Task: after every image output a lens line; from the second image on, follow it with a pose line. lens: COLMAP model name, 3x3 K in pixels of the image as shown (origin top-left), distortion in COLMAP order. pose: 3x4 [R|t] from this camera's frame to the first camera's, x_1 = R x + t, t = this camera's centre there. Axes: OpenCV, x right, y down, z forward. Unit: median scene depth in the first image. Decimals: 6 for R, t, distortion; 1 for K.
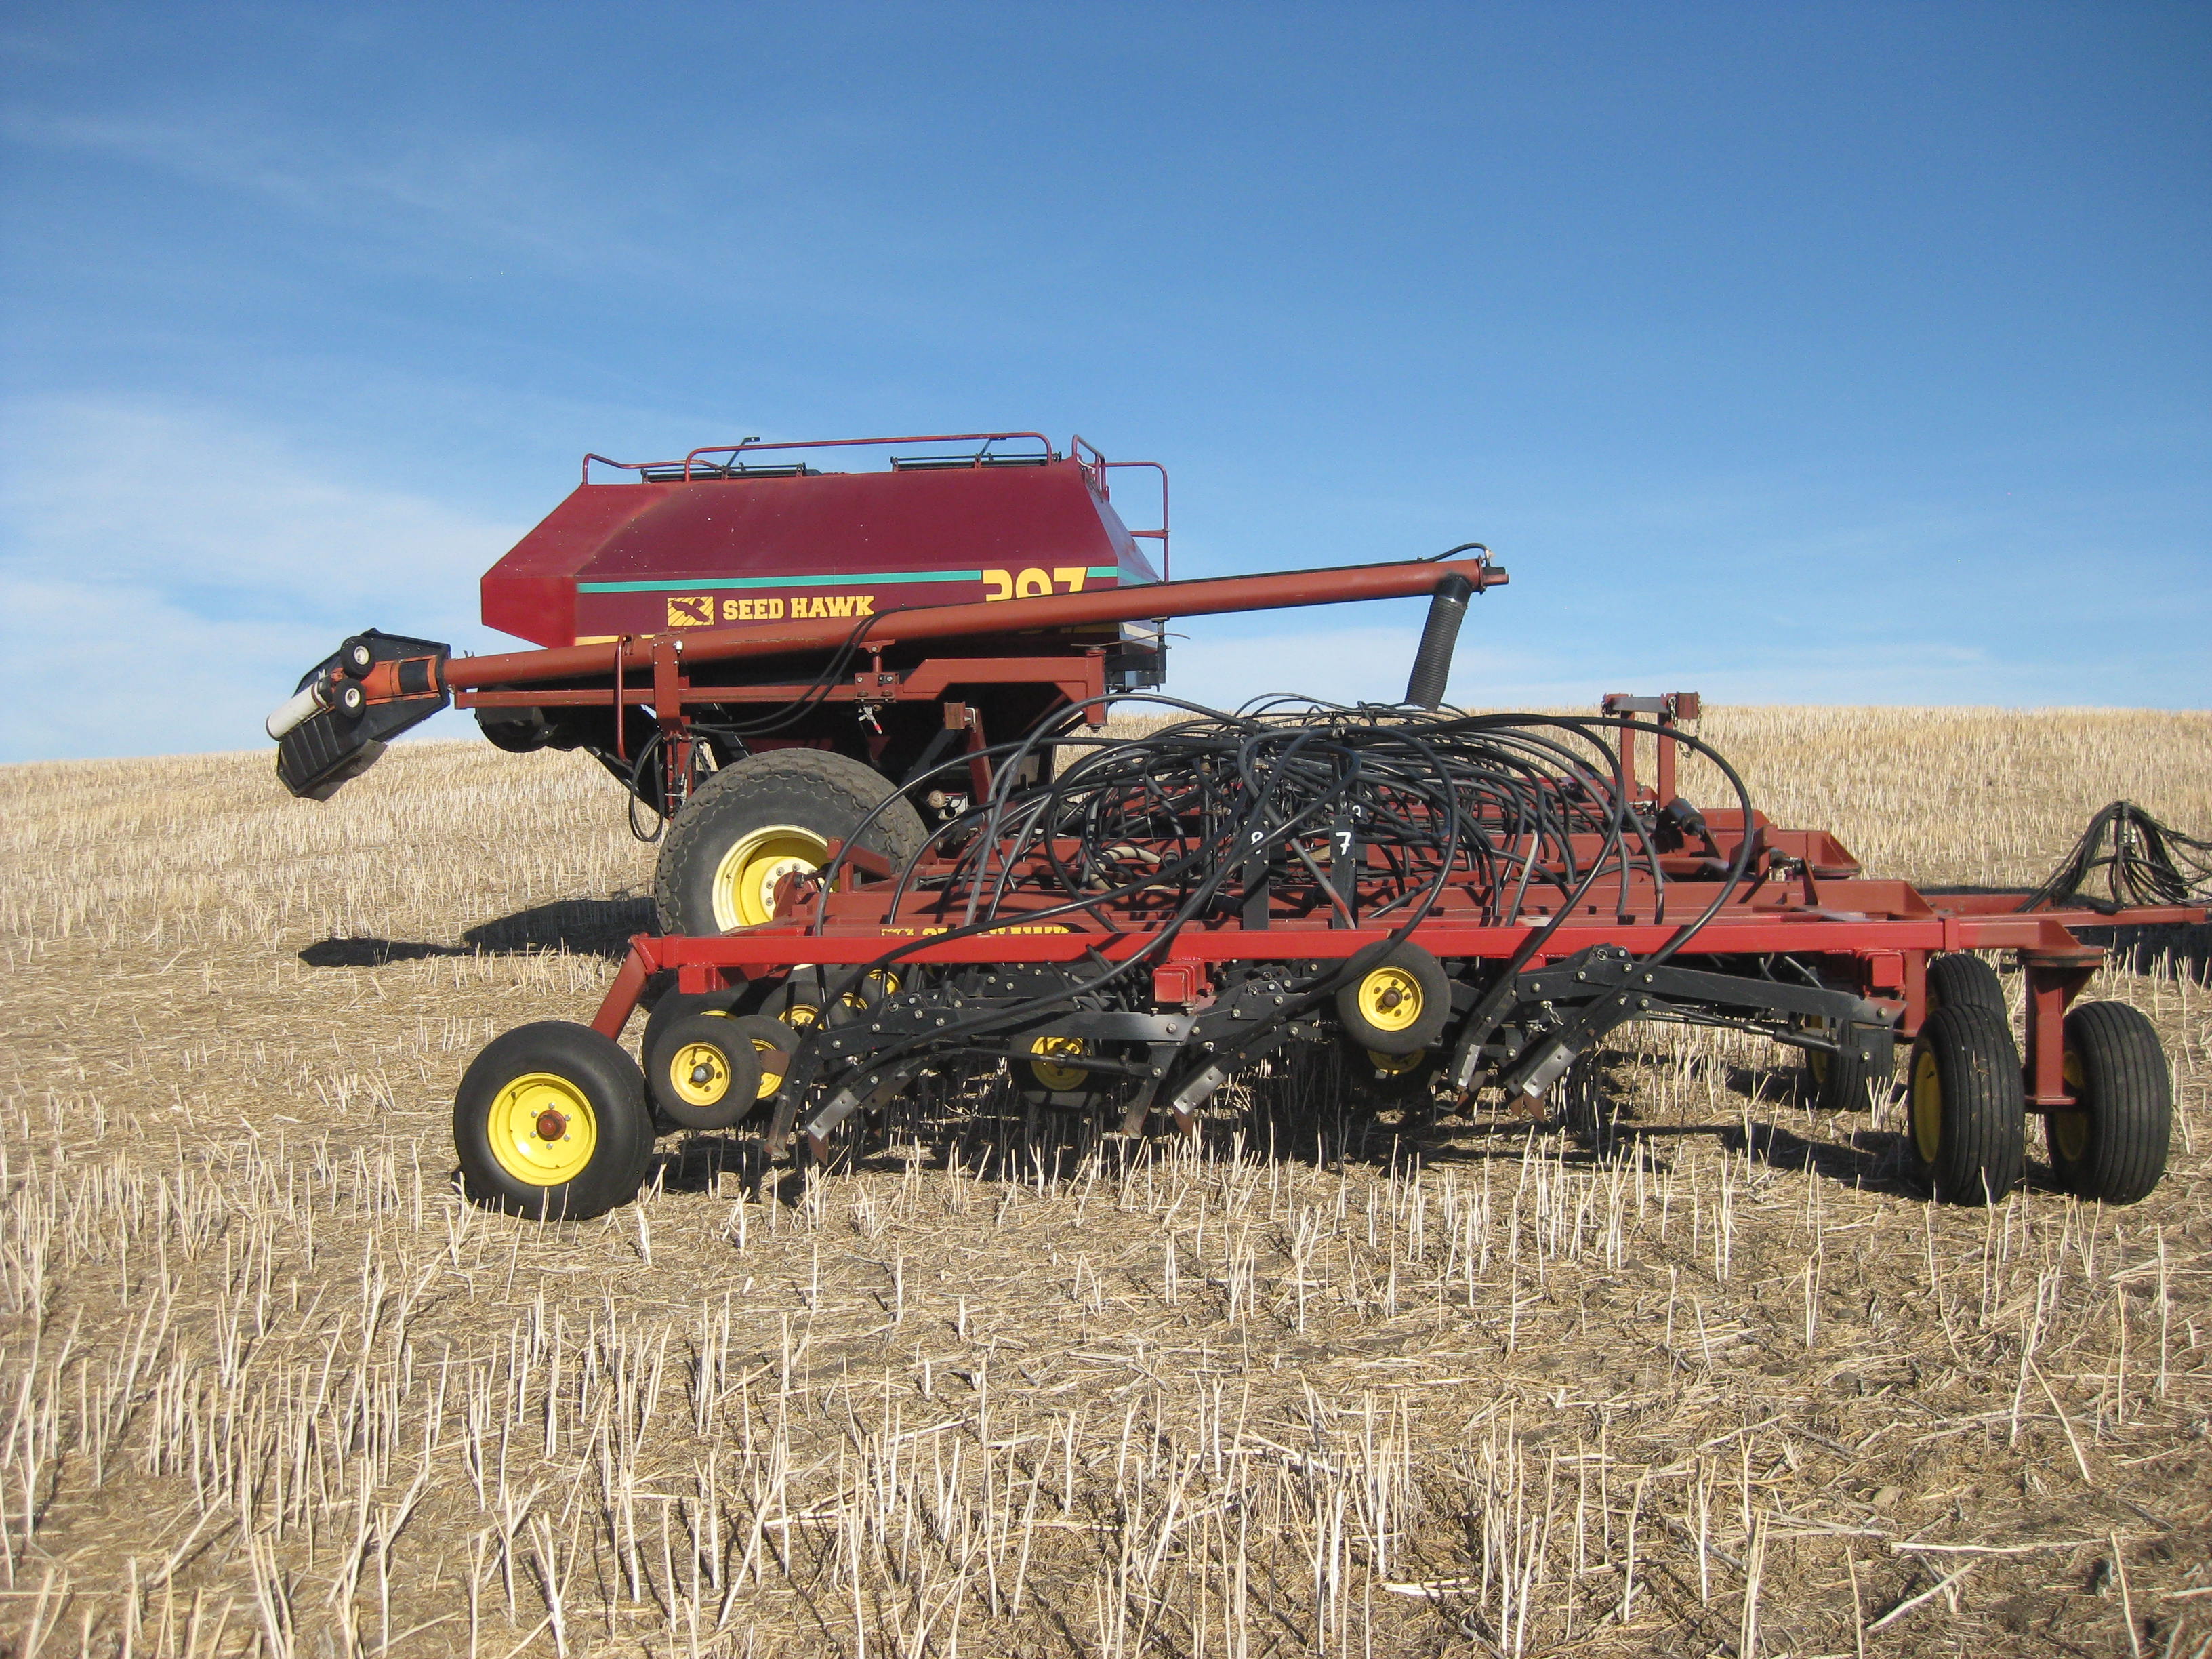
lens RADIAL K [[2410.3, 0, 1106.0], [0, 2410.3, 829.5], [0, 0, 1]] dist [-0.191974, 0.159842]
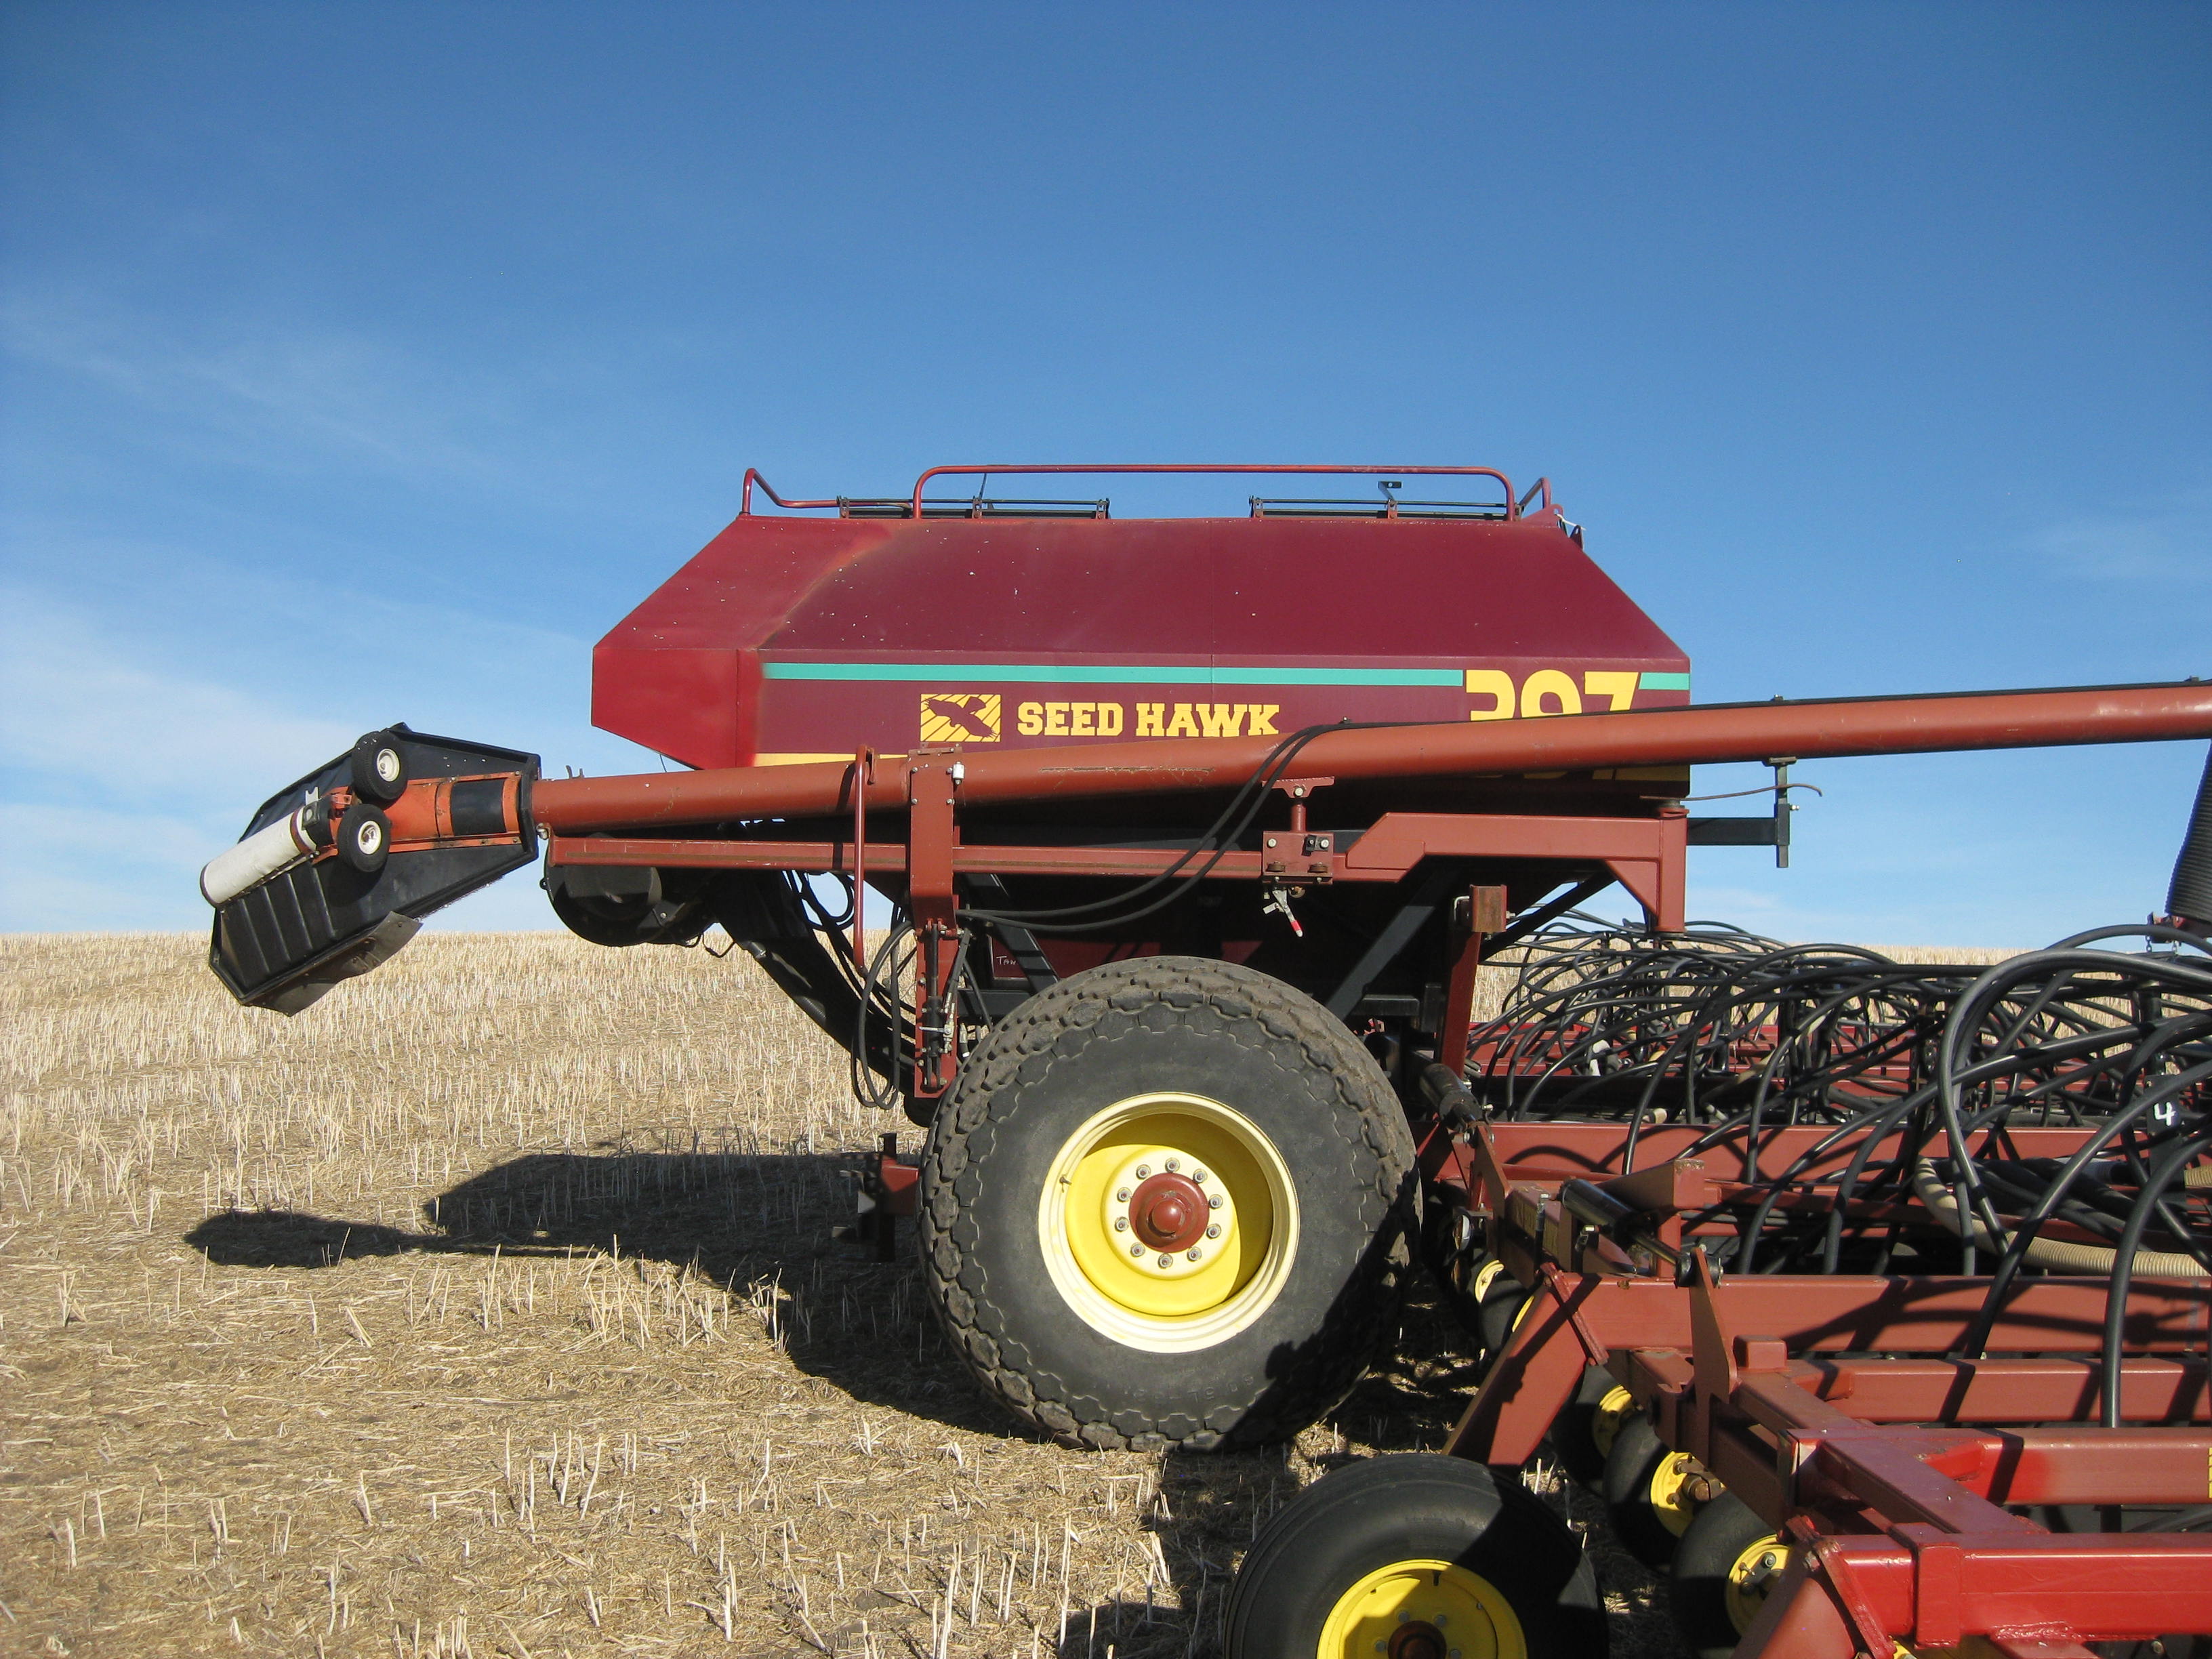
lens RADIAL K [[2410.3, 0, 1106.0], [0, 2410.3, 829.5], [0, 0, 1]] dist [-0.191974, 0.159842]
pose [[0.995880, 0.037476, 0.082573, -0.186666], [-0.029677, 0.995156, -0.093724, -0.009304], [-0.085685, 0.090887, 0.992168, 0.412672]]
